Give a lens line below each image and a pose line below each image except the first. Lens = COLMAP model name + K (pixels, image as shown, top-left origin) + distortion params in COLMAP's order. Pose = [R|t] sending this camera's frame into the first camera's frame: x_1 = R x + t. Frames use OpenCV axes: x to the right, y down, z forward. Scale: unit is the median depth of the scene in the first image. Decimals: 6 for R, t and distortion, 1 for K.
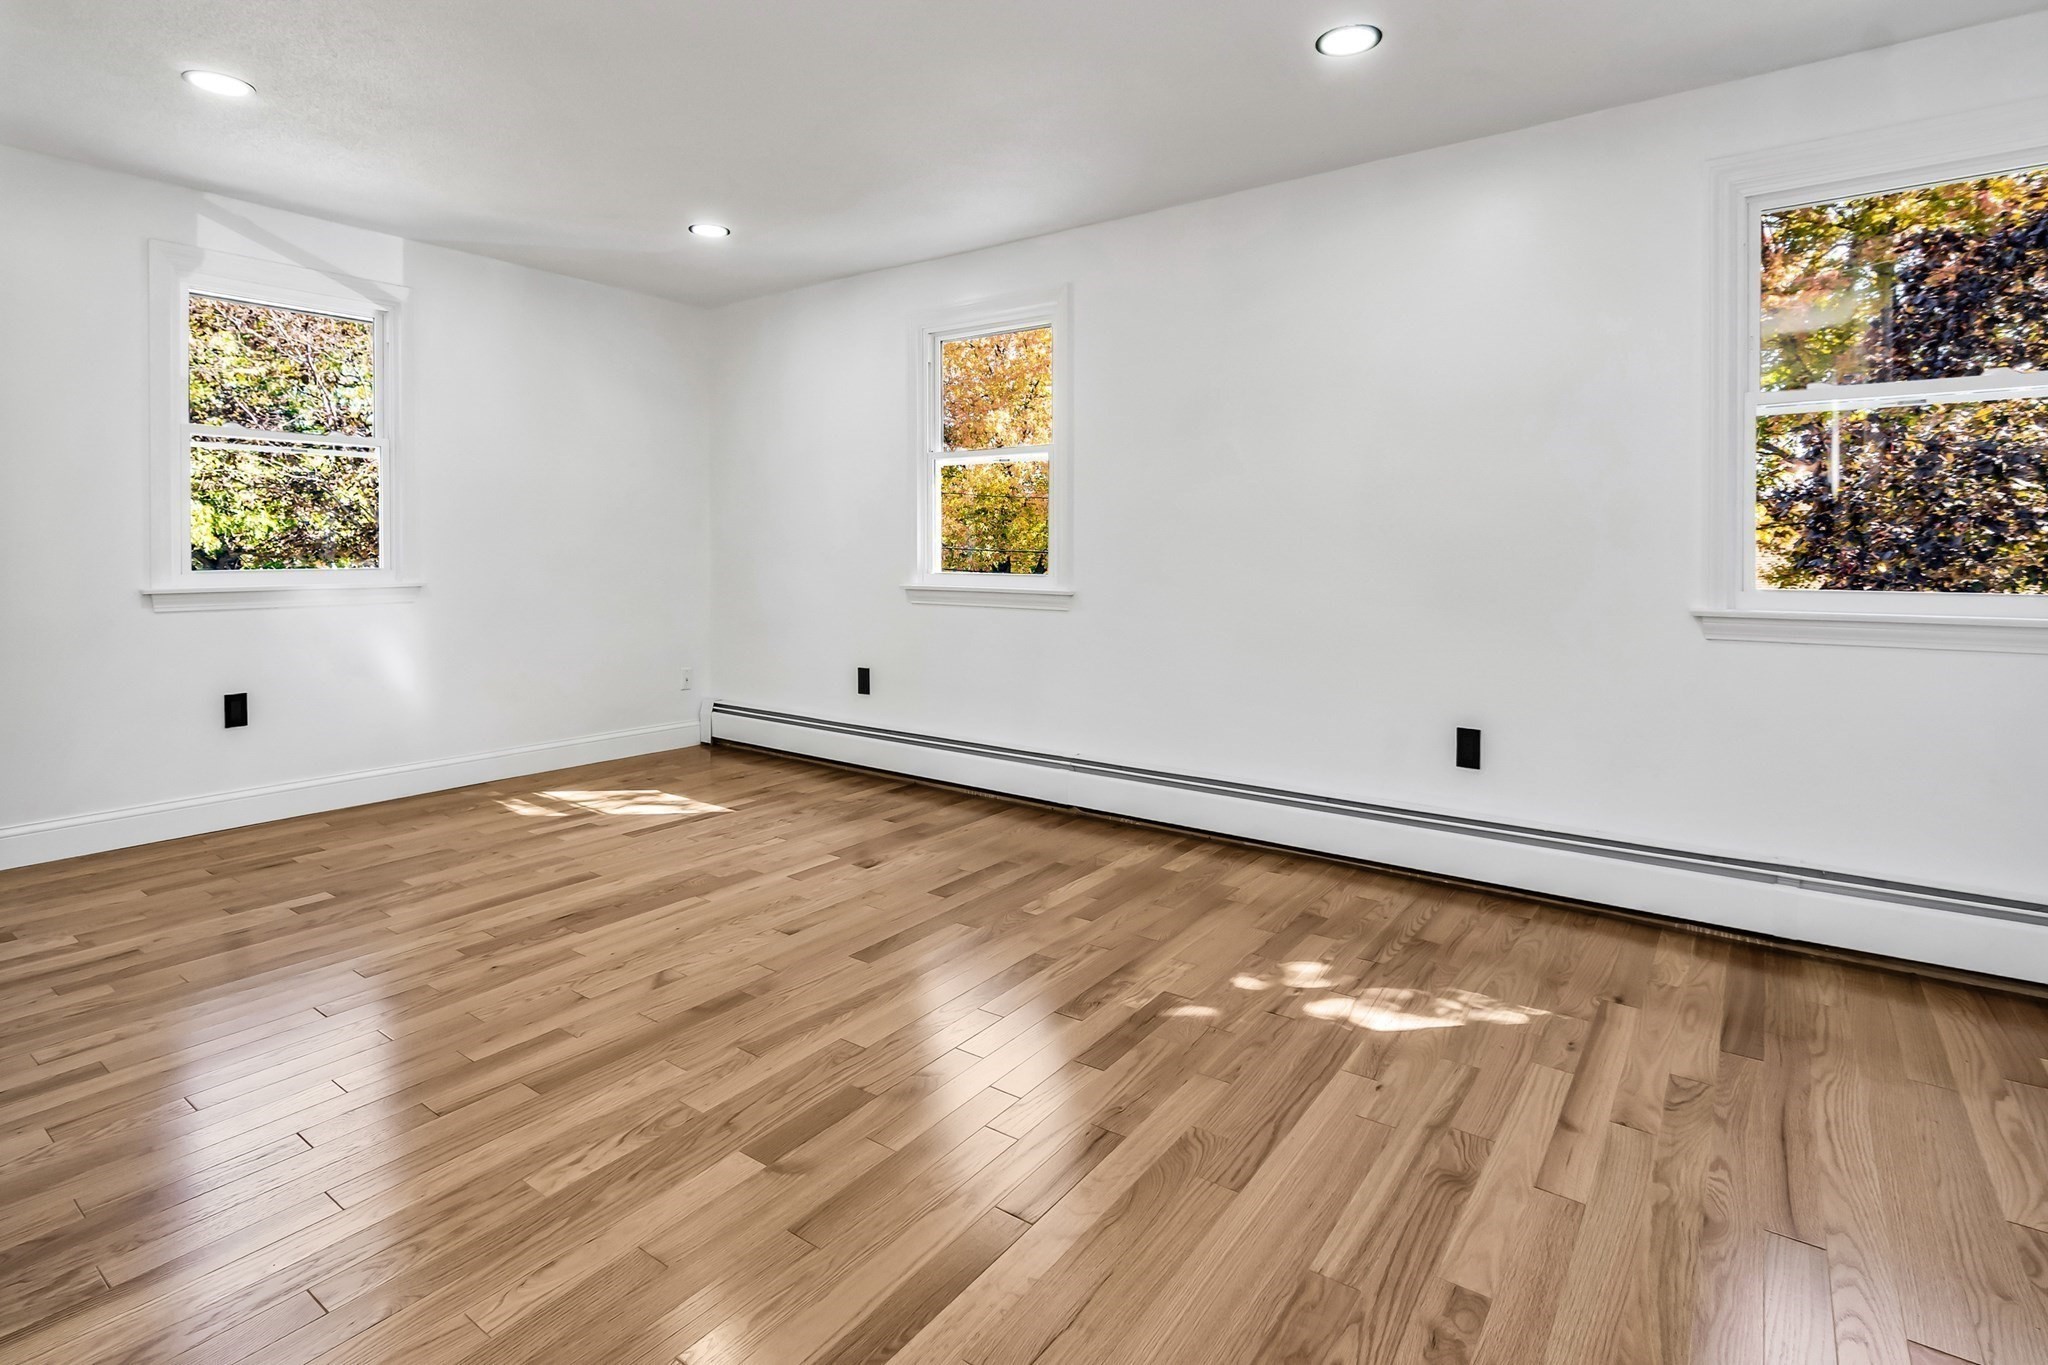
lens RADIAL K [[1036.3, 0, 993.9], [0, 1036.3, 699.6], [0, 0, 1]] dist [-0.002050, 0.000201]
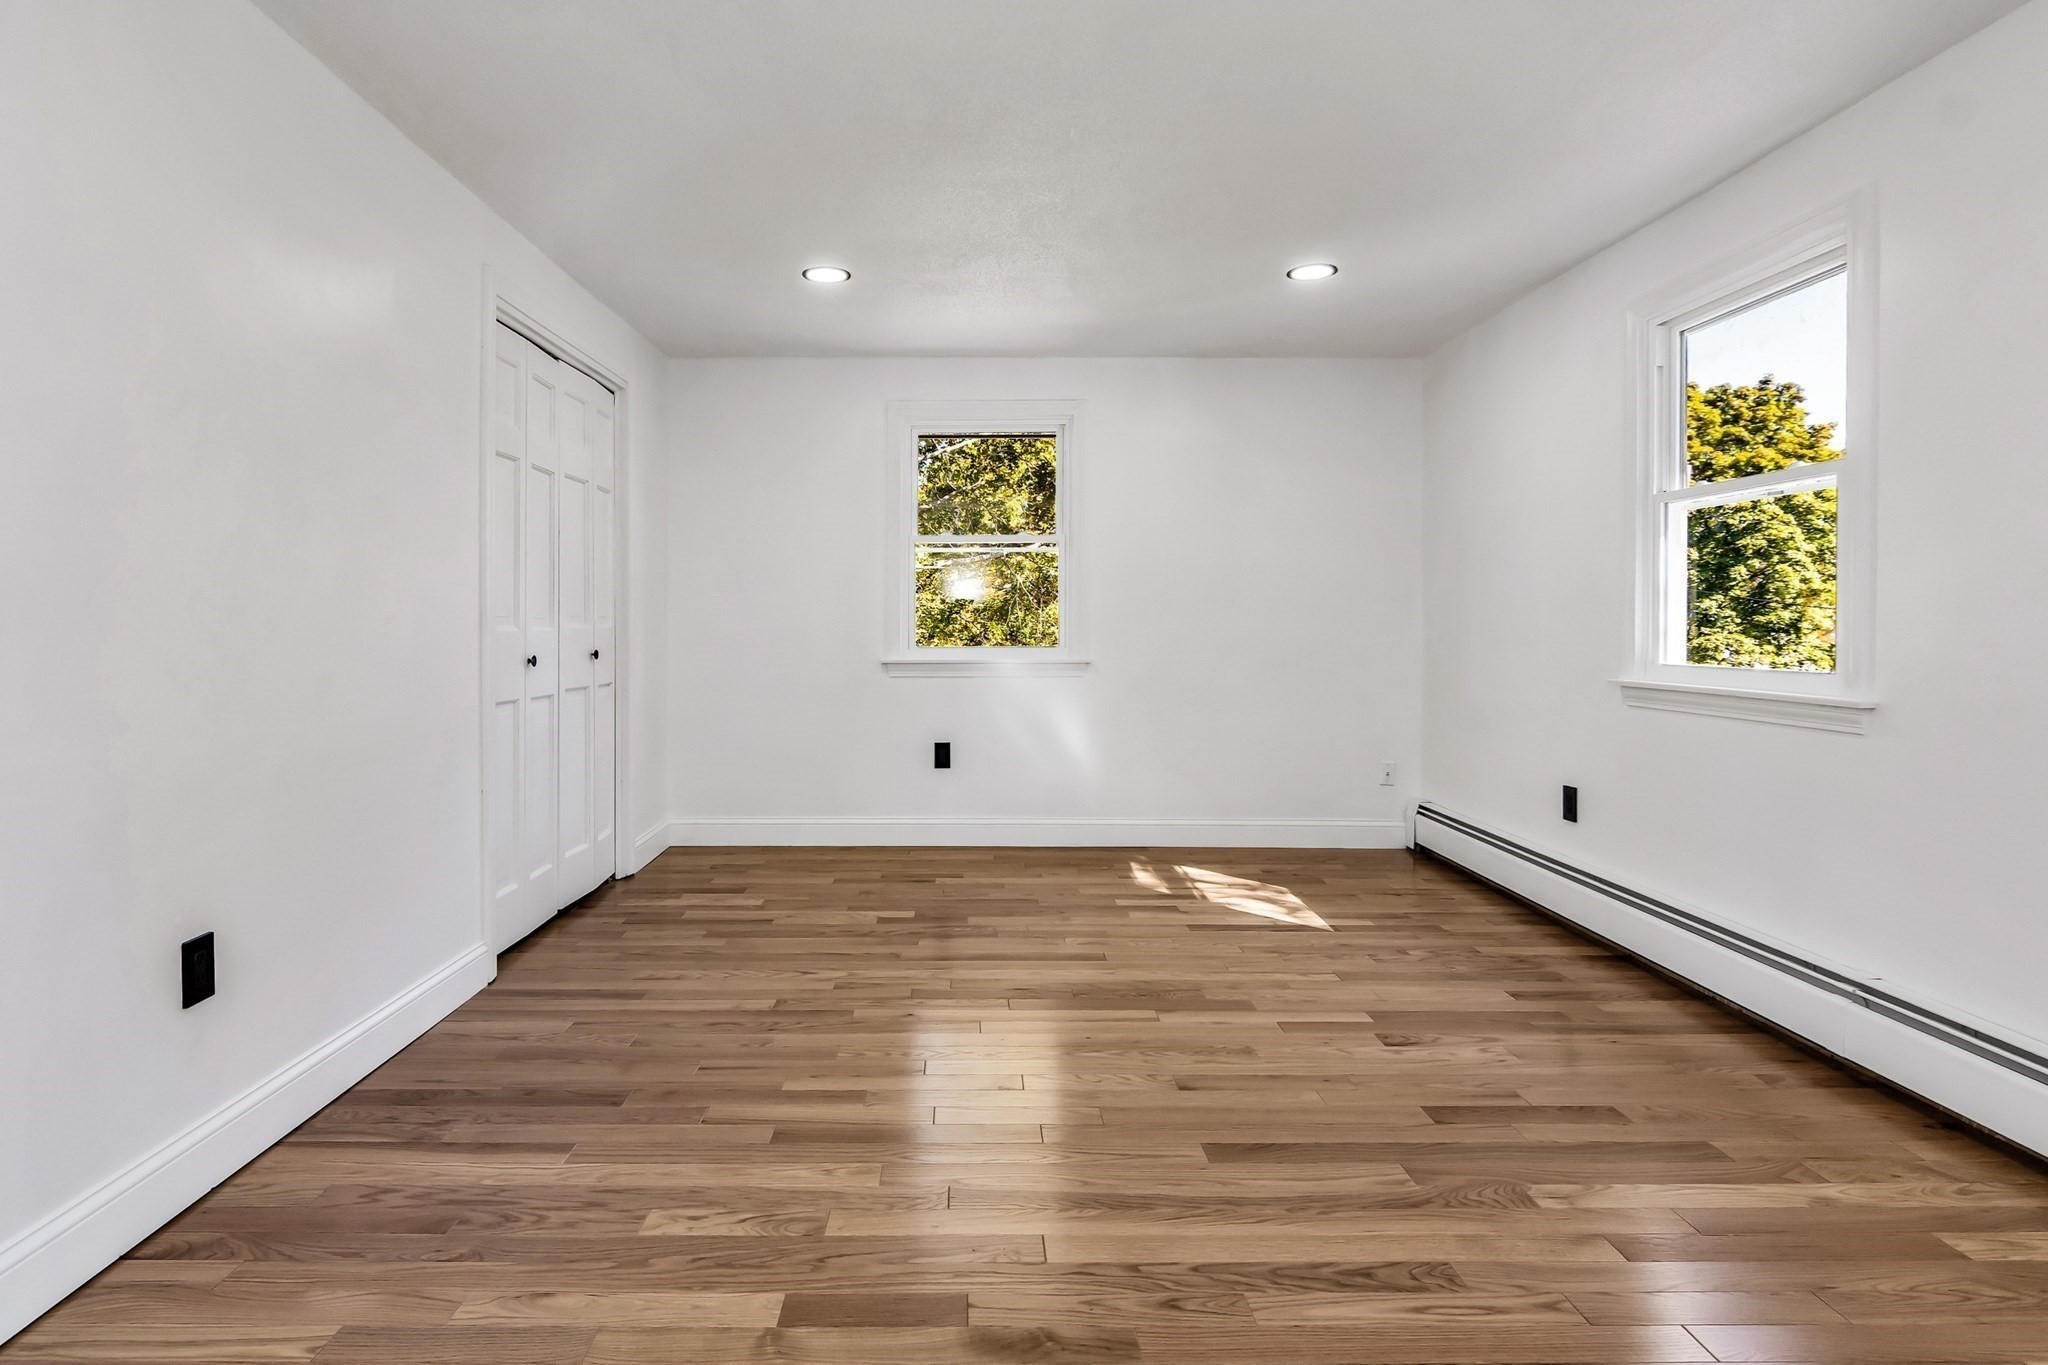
lens RADIAL K [[987.0, 0, 1021.1], [0, 987.0, 728.3], [0, 0, 1]] dist [-0.004194, 0.000048]
pose [[0.588021, 0.081871, -0.804691, 0.324369], [-0.116016, 0.993114, 0.016263, -0.057428], [0.800482, 0.083794, 0.593471, 0.376038]]
